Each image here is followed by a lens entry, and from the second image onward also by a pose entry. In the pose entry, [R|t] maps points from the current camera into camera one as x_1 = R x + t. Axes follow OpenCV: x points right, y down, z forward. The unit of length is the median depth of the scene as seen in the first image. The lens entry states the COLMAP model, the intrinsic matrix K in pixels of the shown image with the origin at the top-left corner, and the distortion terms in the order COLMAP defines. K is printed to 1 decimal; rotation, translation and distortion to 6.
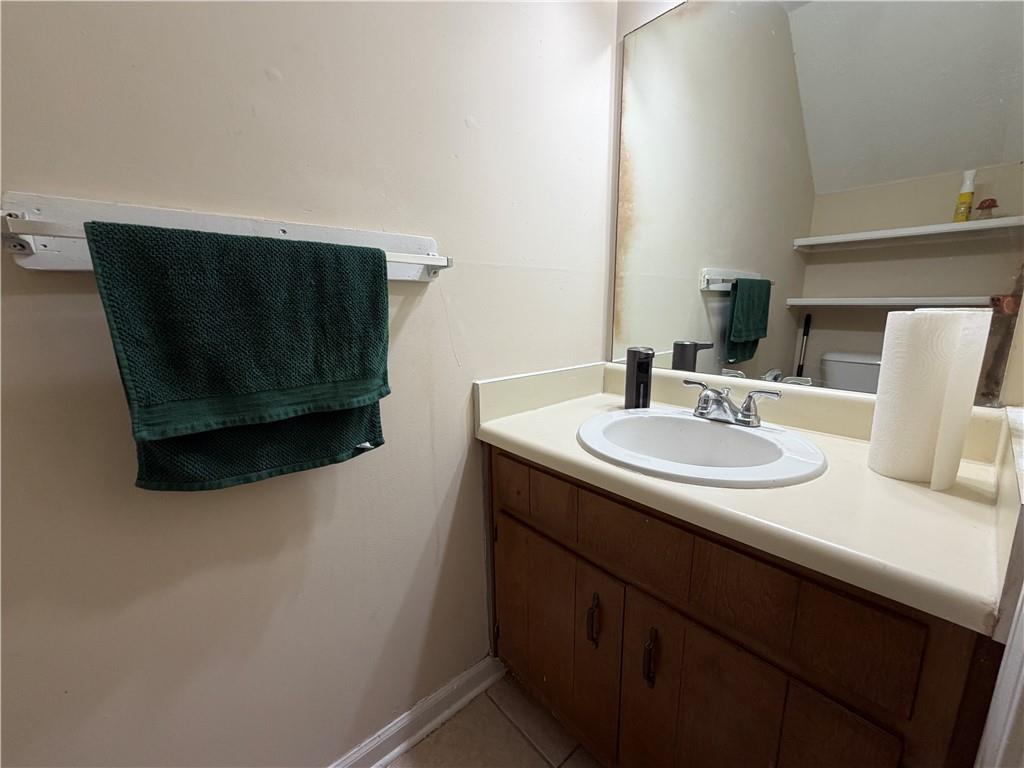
lens RADIAL K [[403.8, 0, 512.0], [0, 403.8, 384.0], [0, 0, 1]] dist [0.000200, 0.000034]
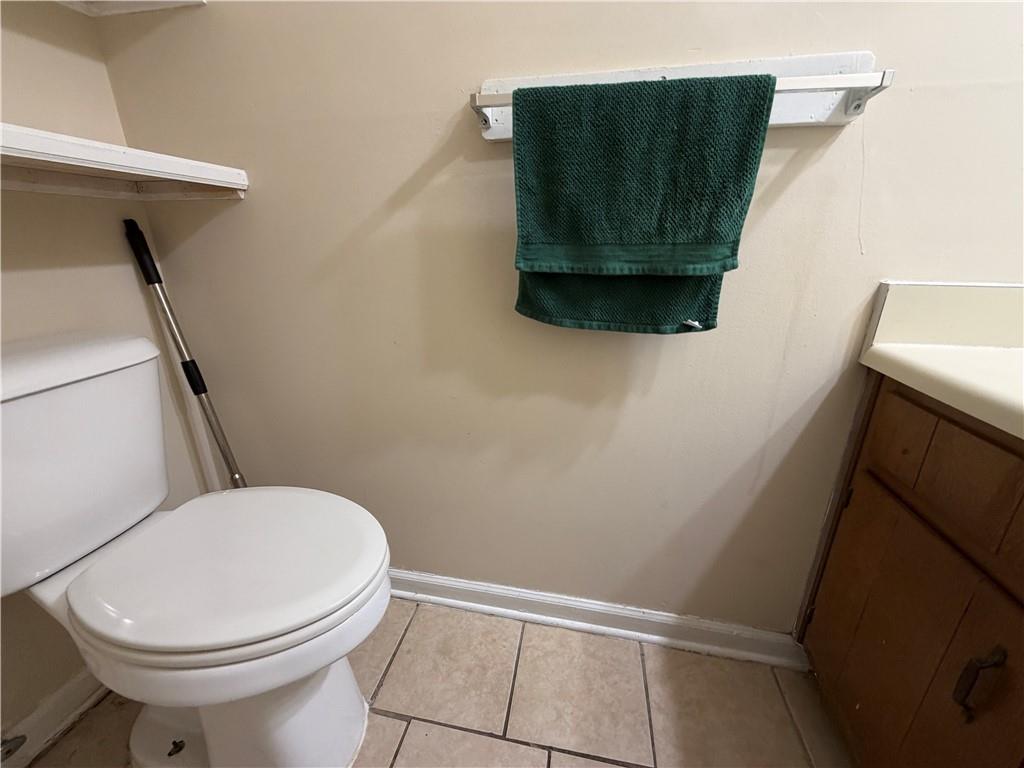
lens RADIAL K [[413.5, 0, 512.0], [0, 413.5, 384.0], [0, 0, 1]] dist [0.000218, -0.000038]
pose [[0.605924, 0.270076, -0.748275, 0.137910], [-0.156923, 0.962704, 0.220401, 0.151788], [0.779892, -0.016125, 0.625706, 0.093299]]
